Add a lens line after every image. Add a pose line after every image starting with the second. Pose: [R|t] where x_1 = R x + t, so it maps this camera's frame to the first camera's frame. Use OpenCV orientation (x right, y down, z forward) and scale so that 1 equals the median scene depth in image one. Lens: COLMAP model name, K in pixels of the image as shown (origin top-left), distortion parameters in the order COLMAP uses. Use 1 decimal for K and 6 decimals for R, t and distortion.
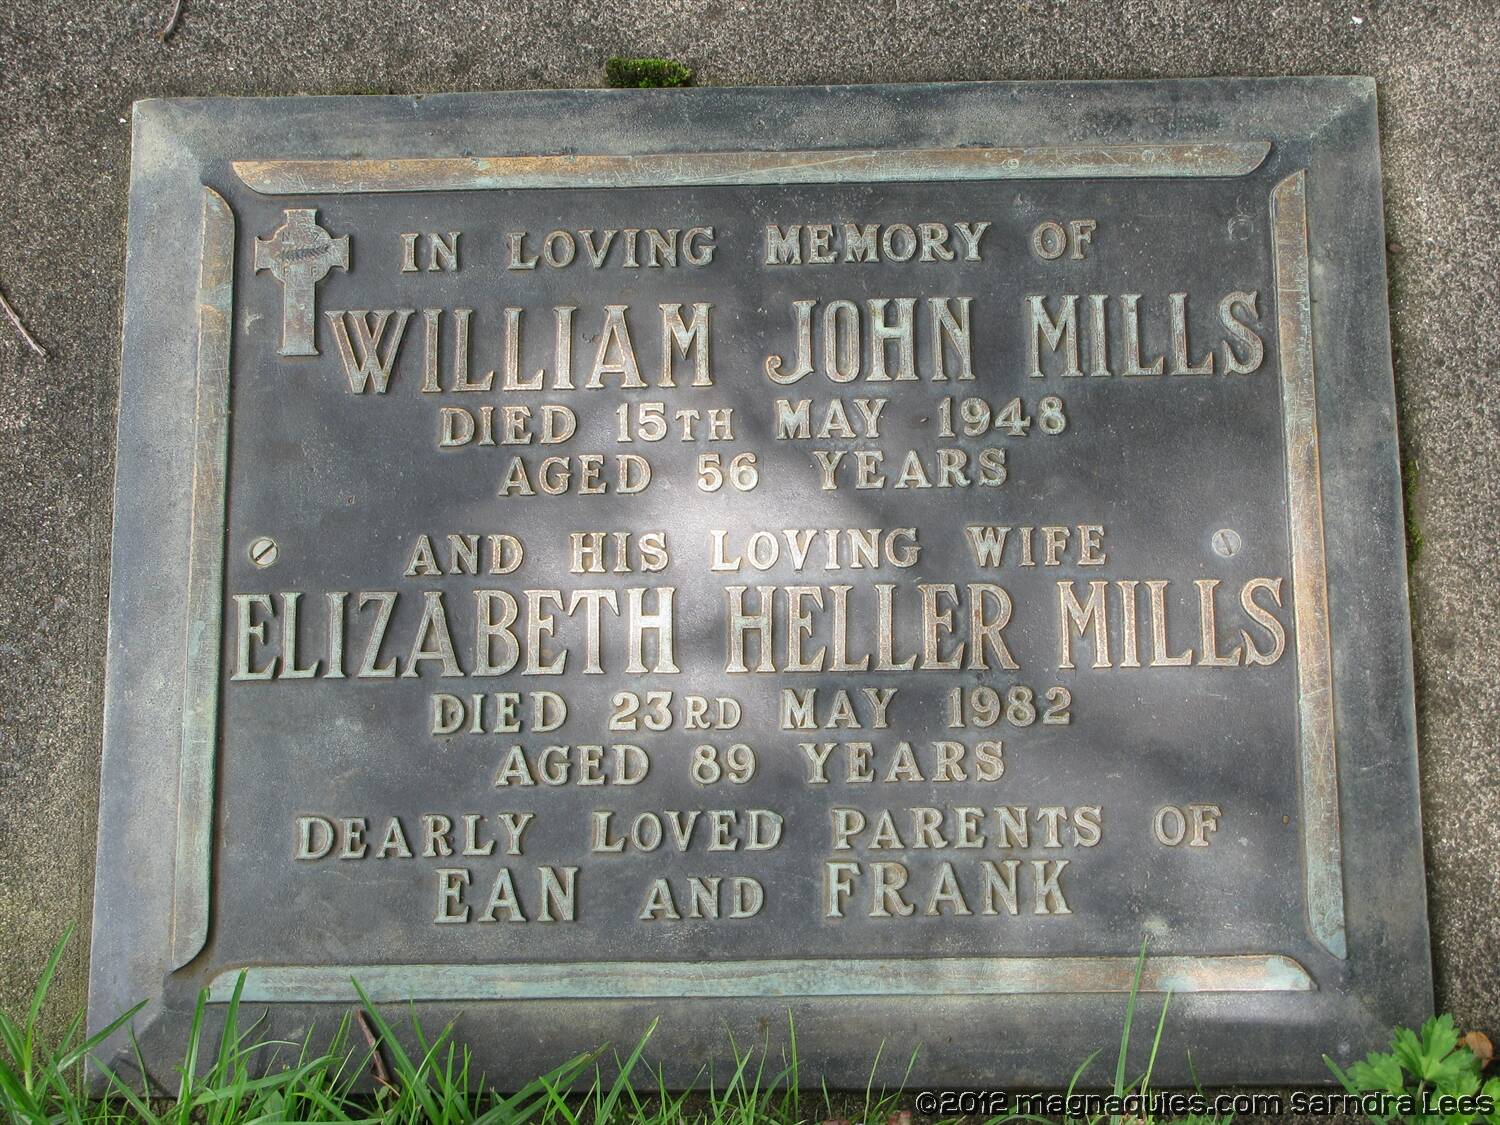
lens RADIAL K [[2823.2, 0, 748.9], [0, 2823.2, 562.7], [0, 0, 1]] dist [0.062101, 0.000000]
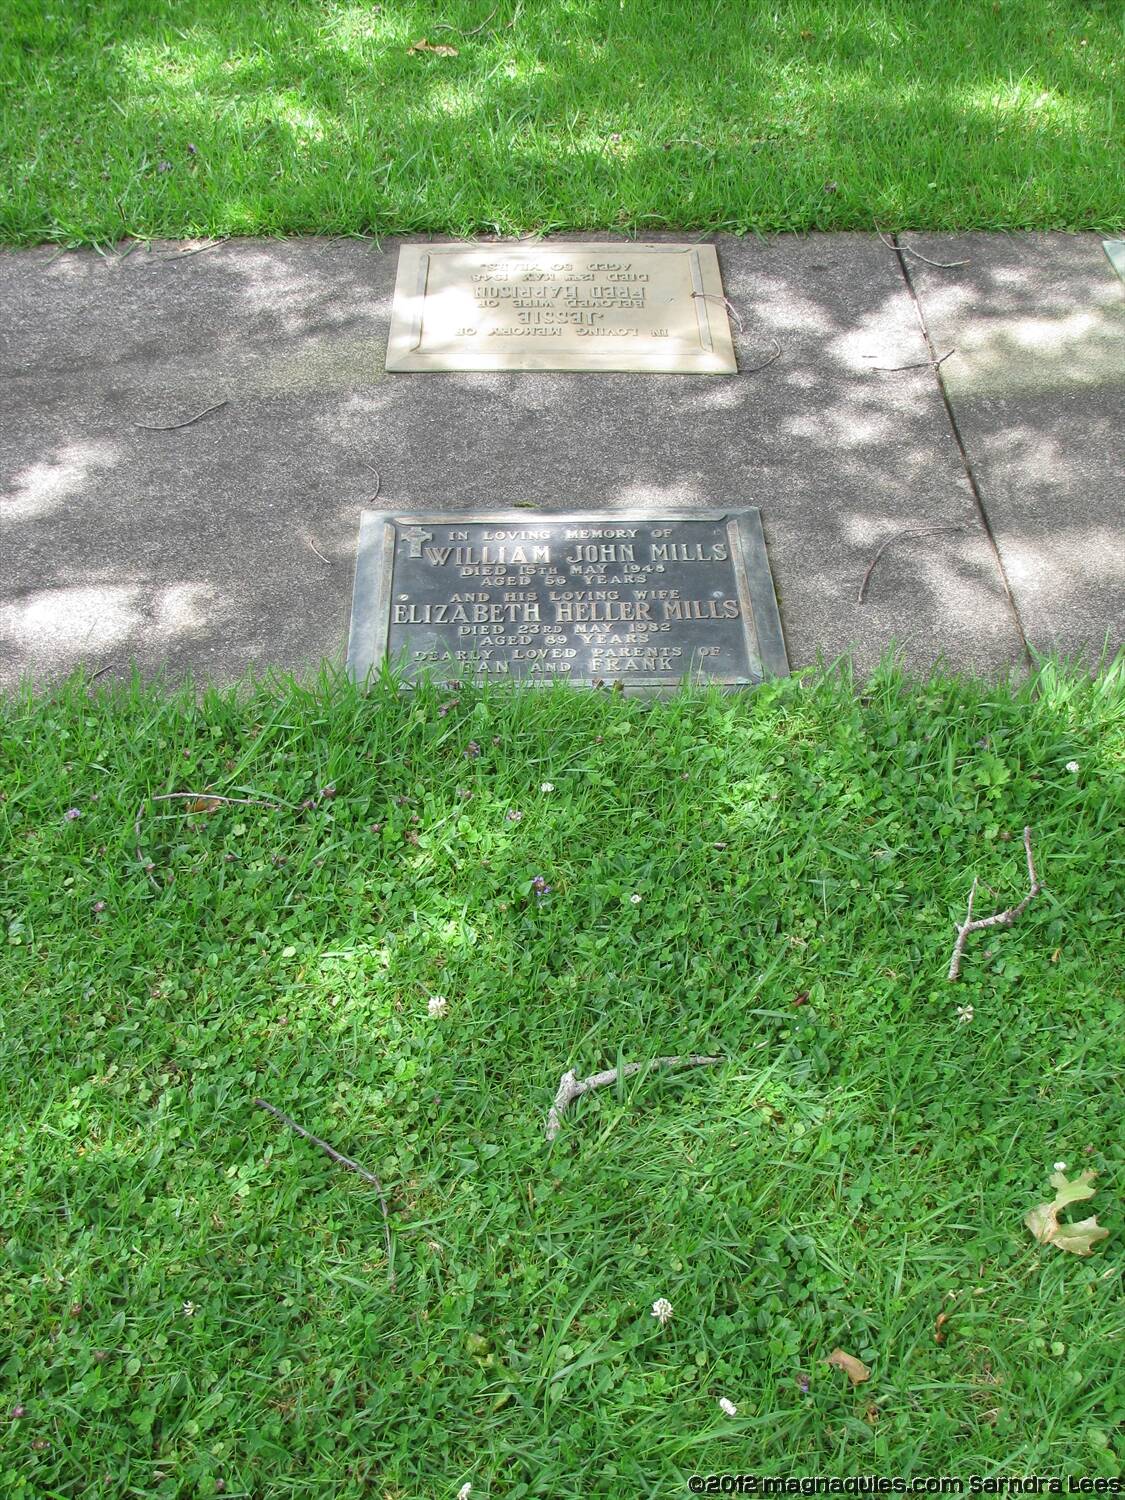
lens RADIAL K [[1798.5, 0, 562.7], [0, 1798.5, 749.6], [0, 0, 1]] dist [0.030060, 0.000000]
pose [[0.999116, 0.012701, 0.040082, -0.076732], [0.012005, 0.827440, -0.561426, 1.228963], [-0.040296, 0.561411, 0.826556, -0.519612]]
